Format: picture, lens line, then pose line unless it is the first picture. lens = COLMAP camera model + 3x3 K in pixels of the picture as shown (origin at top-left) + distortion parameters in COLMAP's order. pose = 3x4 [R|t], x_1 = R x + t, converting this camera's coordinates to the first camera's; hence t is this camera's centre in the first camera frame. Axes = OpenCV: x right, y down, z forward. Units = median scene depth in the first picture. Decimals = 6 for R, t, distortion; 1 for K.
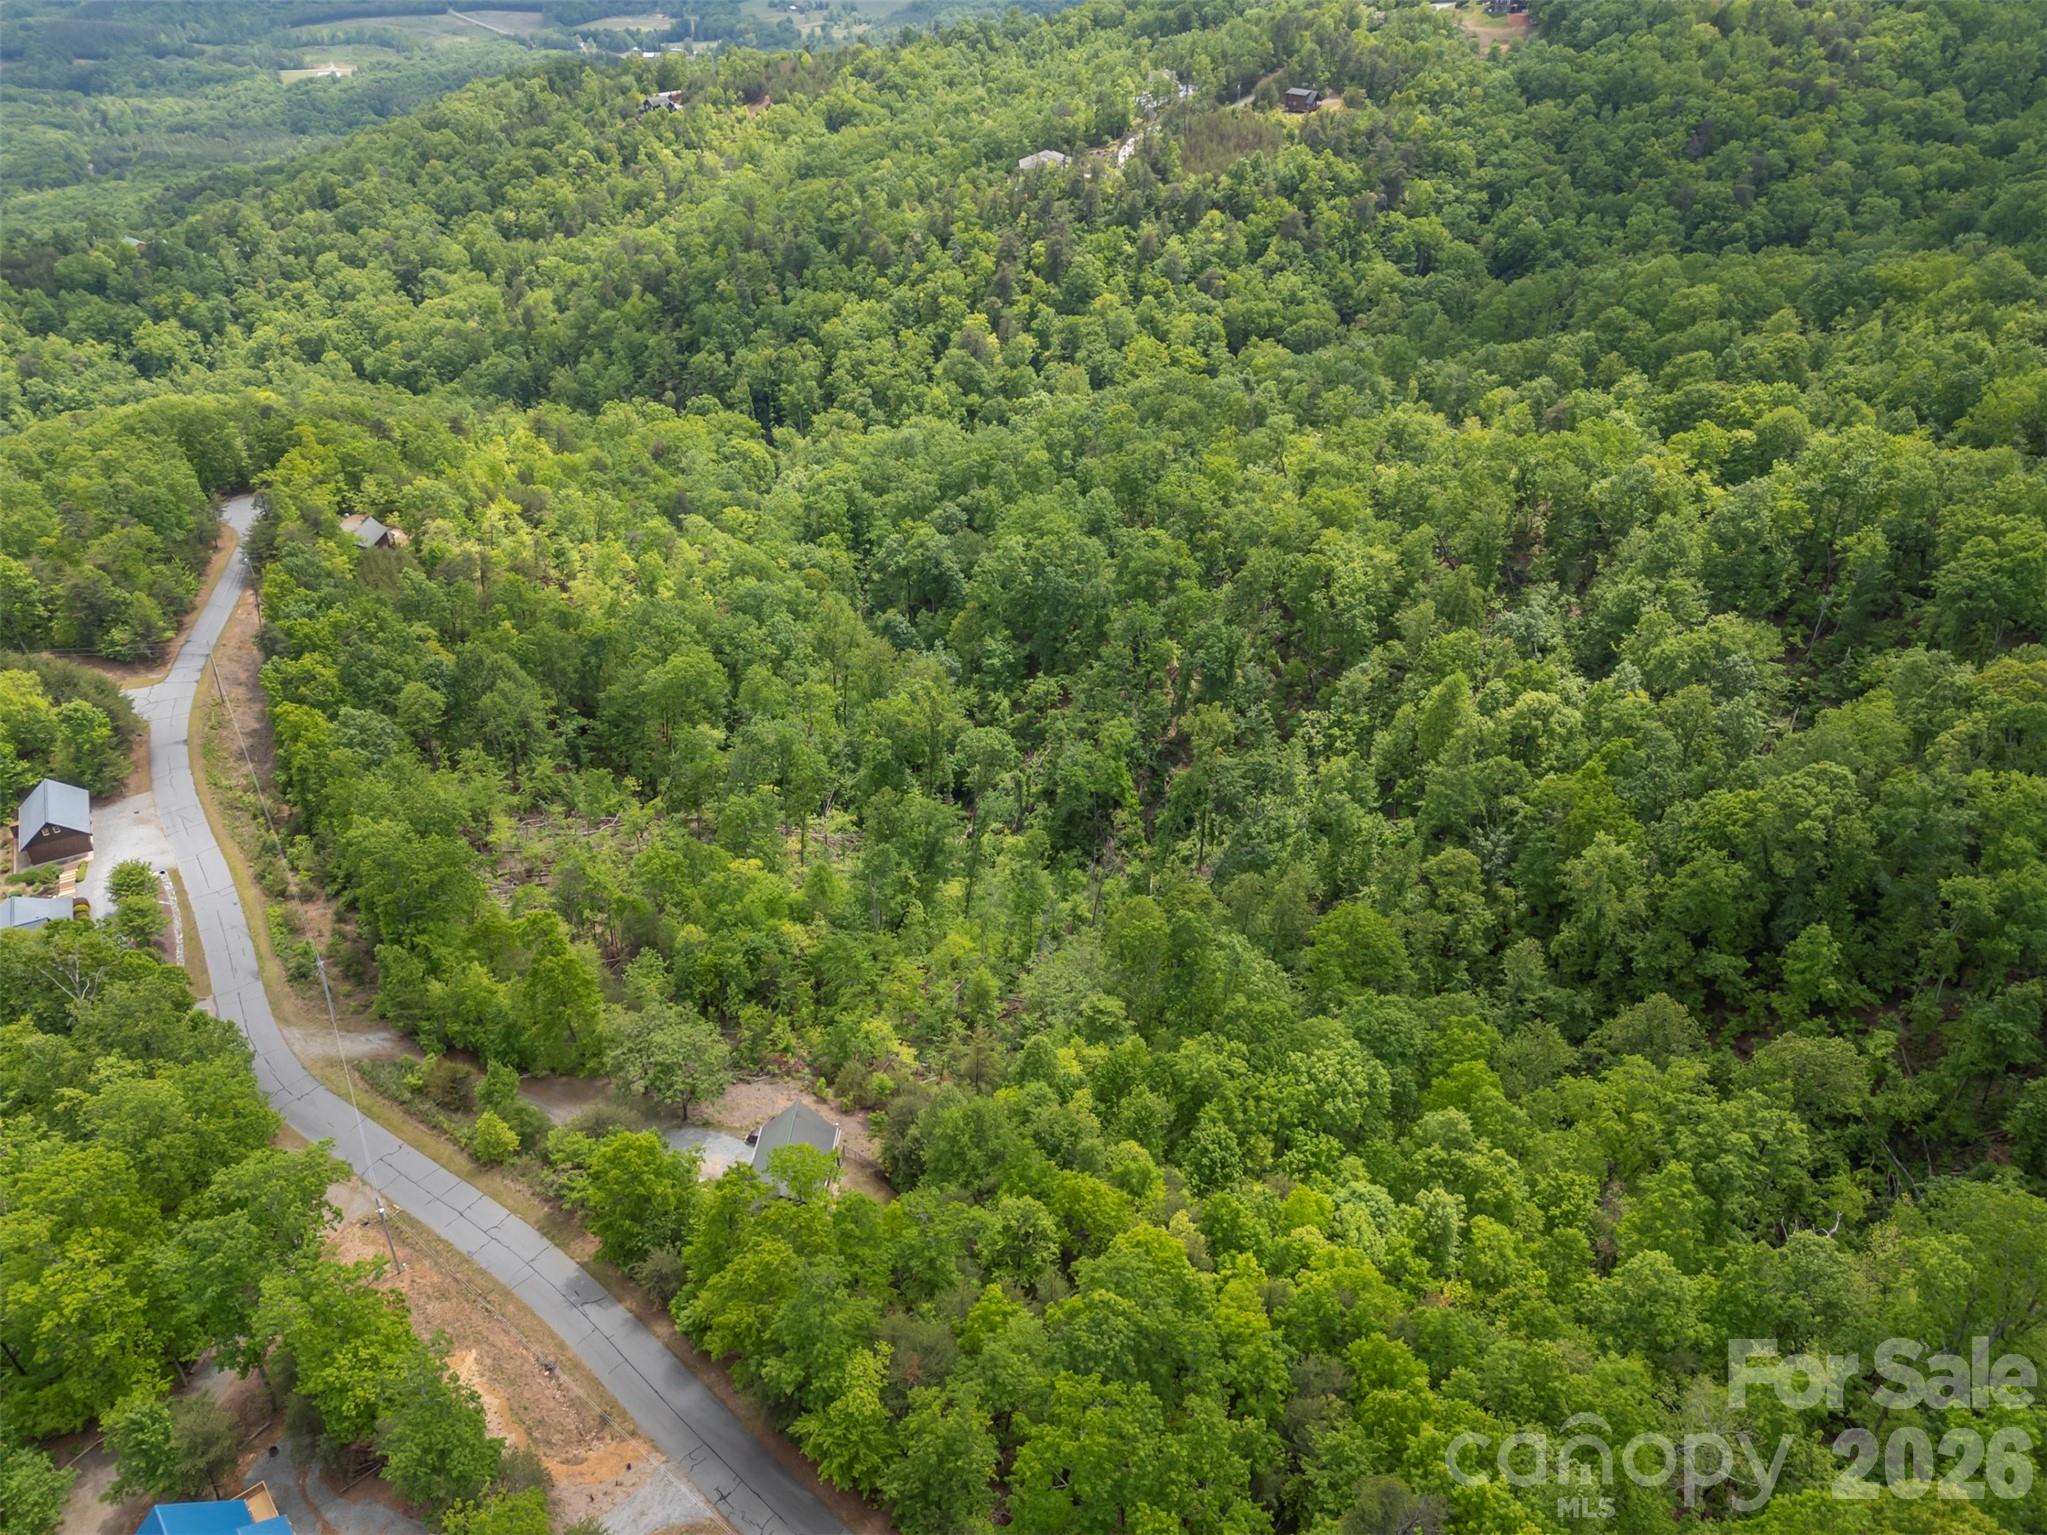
lens RADIAL K [[1494.5, 0, 1016.7], [0, 1494.5, 767.0], [0, 0, 1]] dist [0.096819, -0.072638]
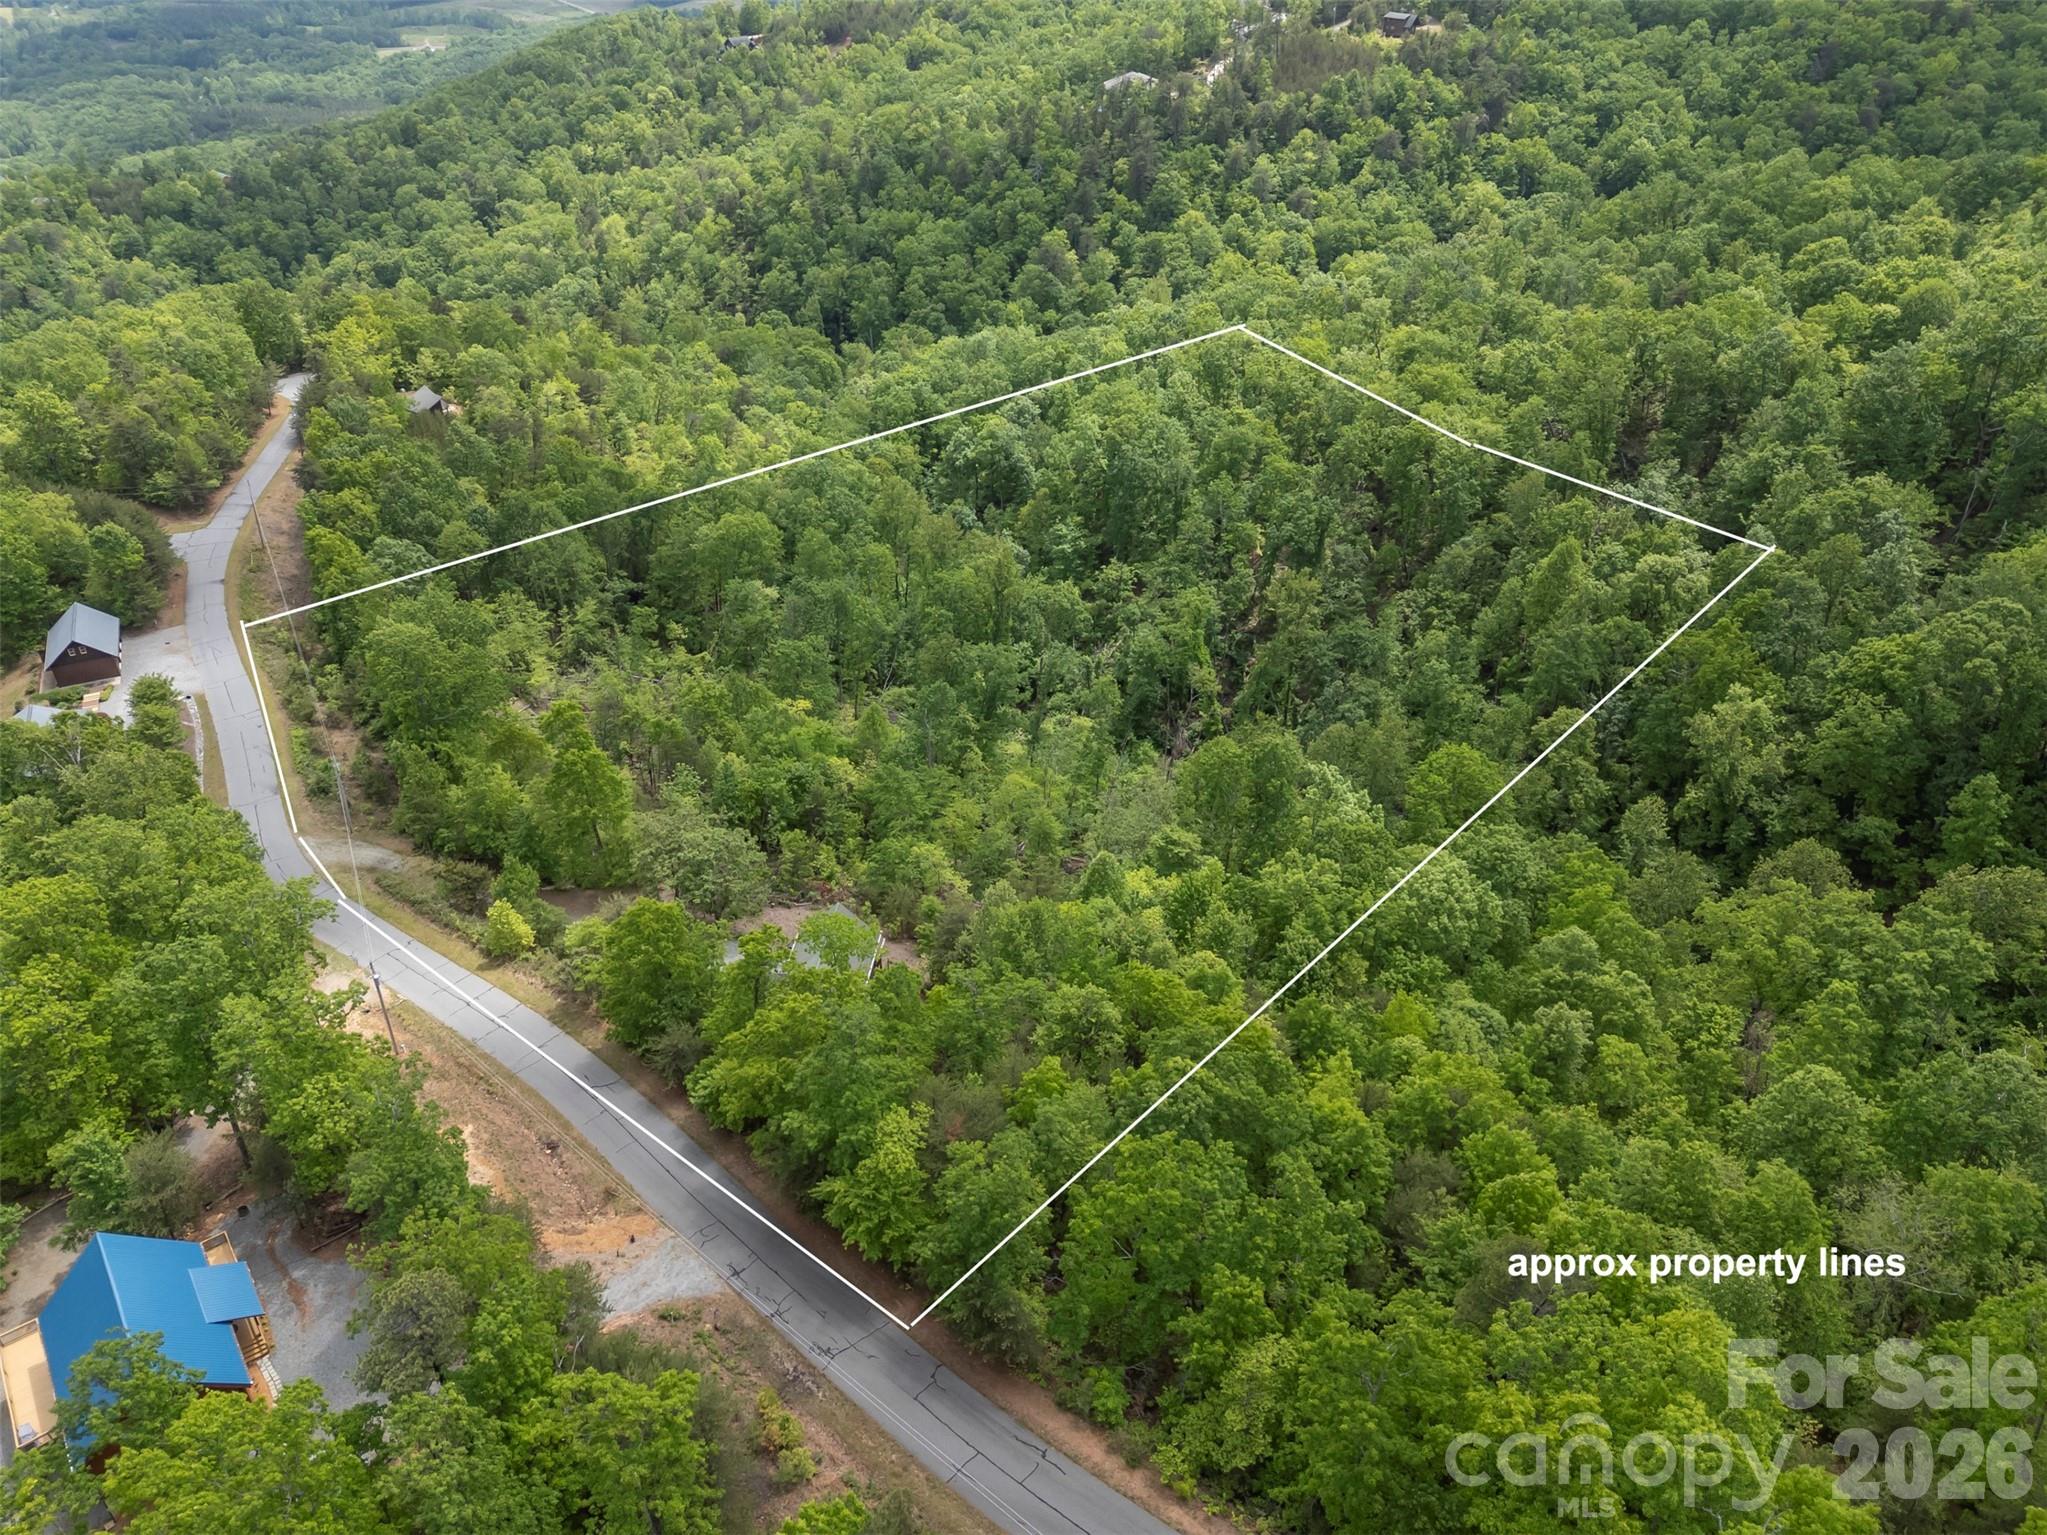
lens RADIAL K [[1494.5, 0, 1015.5], [0, 1494.5, 761.2], [0, 0, 1]] dist [0.096819, -0.072638]
pose [[0.998668, 0.024258, -0.045536, 0.000158], [-0.024413, 0.999698, -0.002853, 0.062176], [0.045453, 0.003960, 0.998959, 0.046184]]
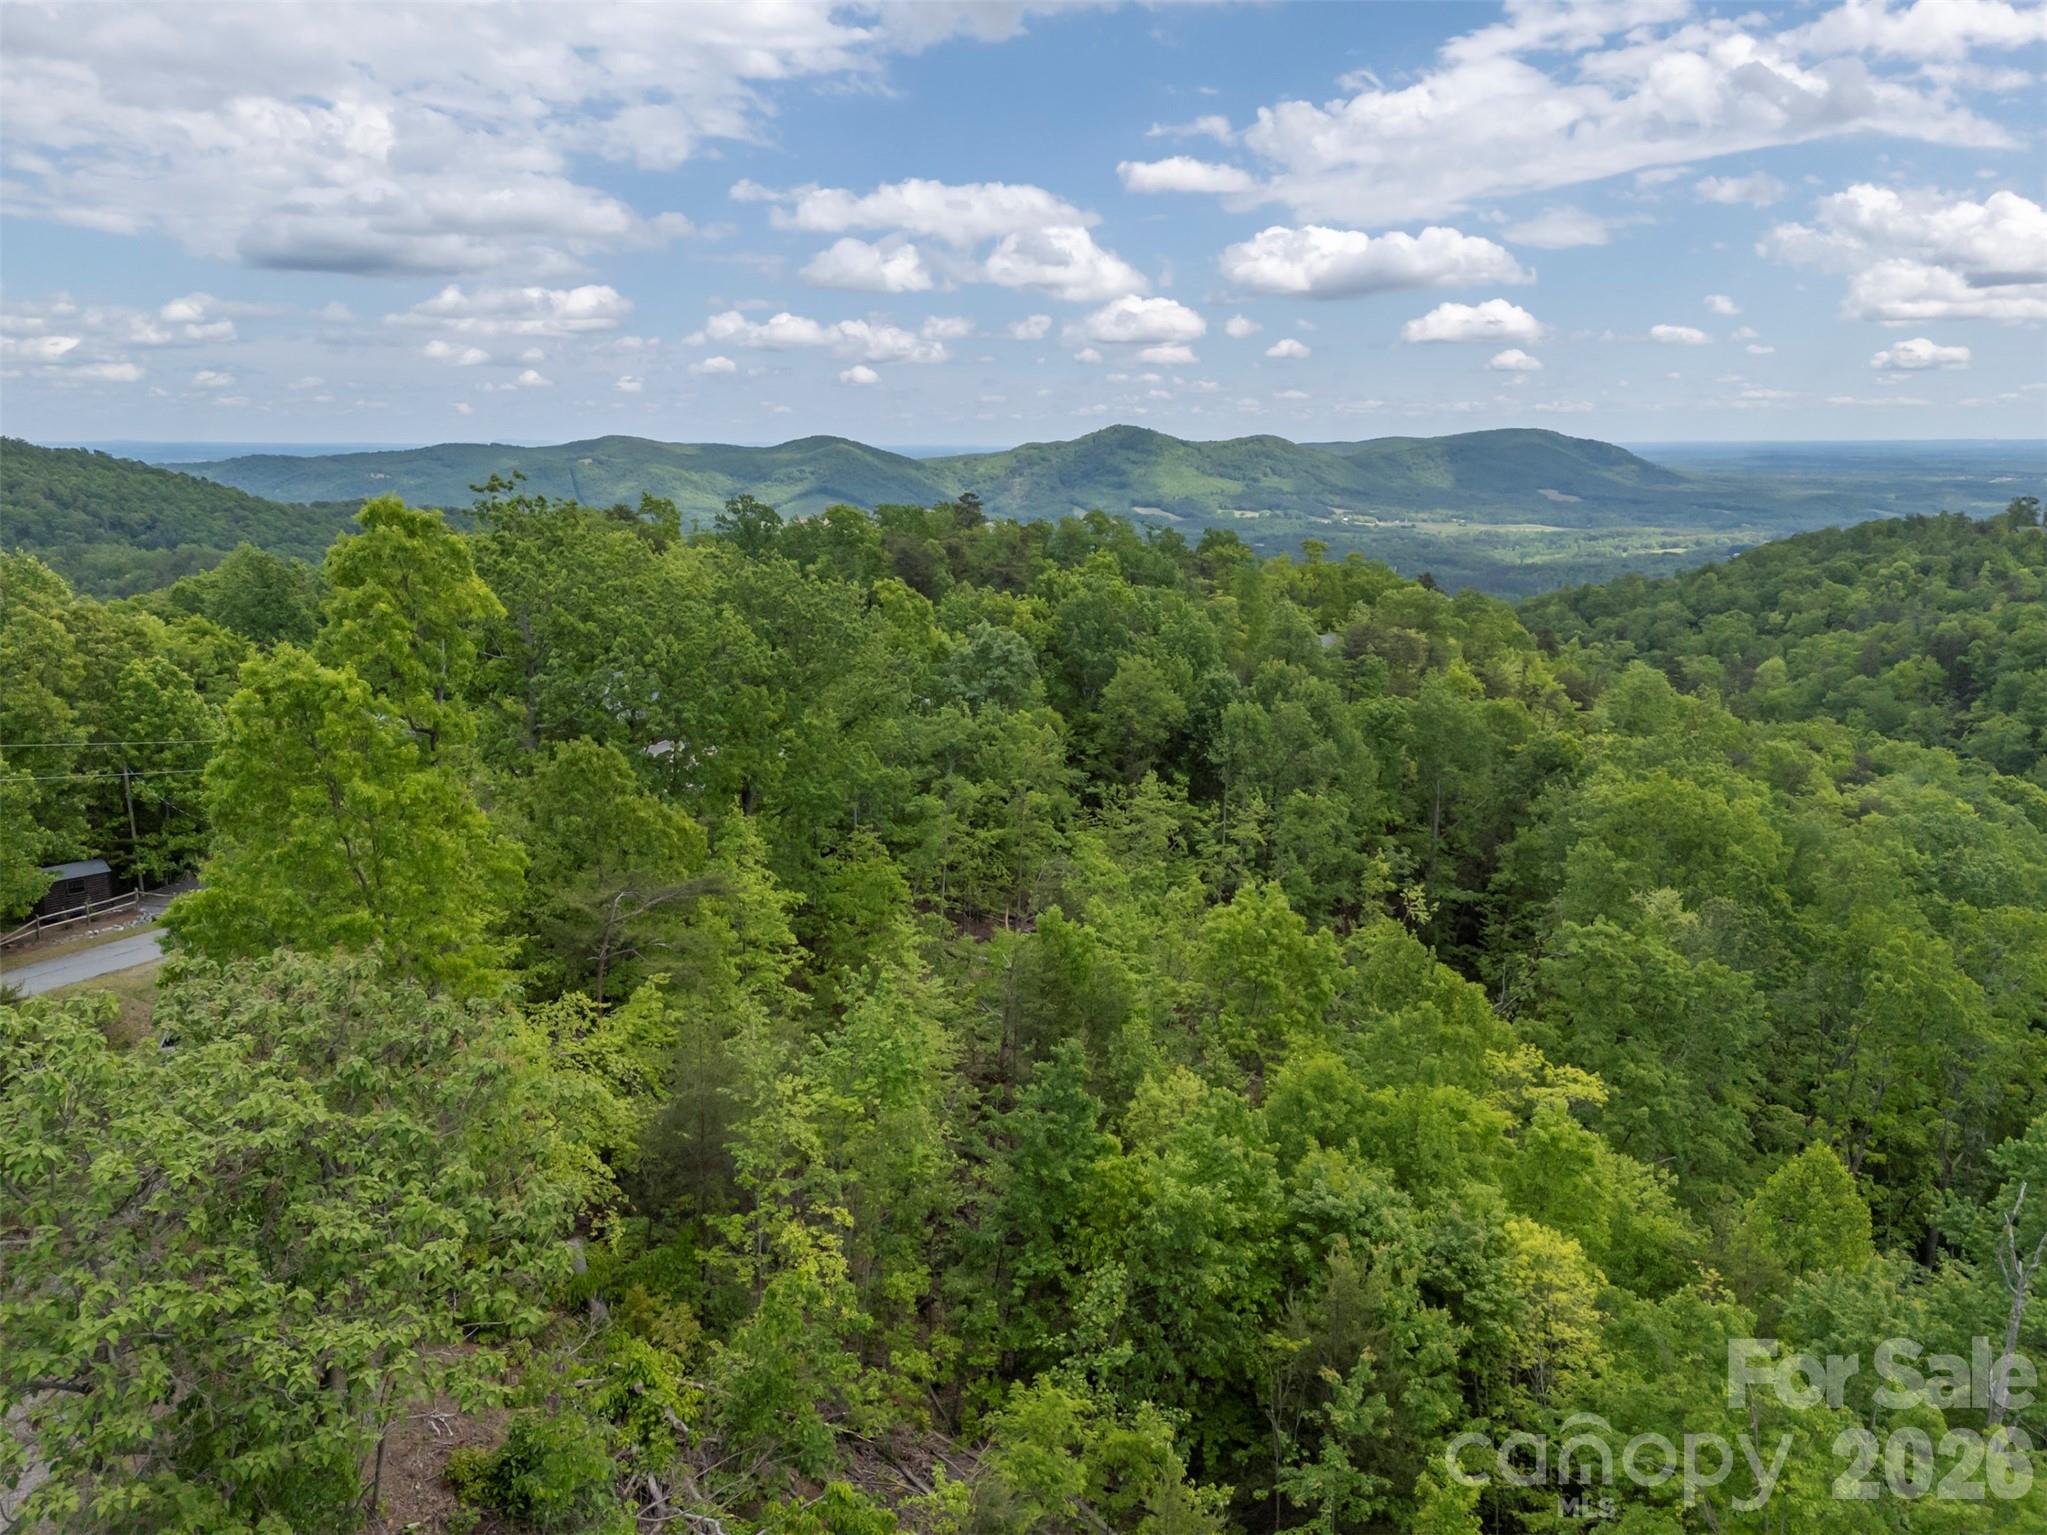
lens RADIAL K [[1494.5, 0, 1021.9], [0, 1494.5, 719.5], [0, 0, 1]] dist [0.096819, -0.072638]
pose [[0.686683, 0.130689, -0.715113, -0.028741], [-0.399875, 0.889419, -0.221435, 0.068706], [0.607096, 0.438012, 0.663008, 0.436566]]
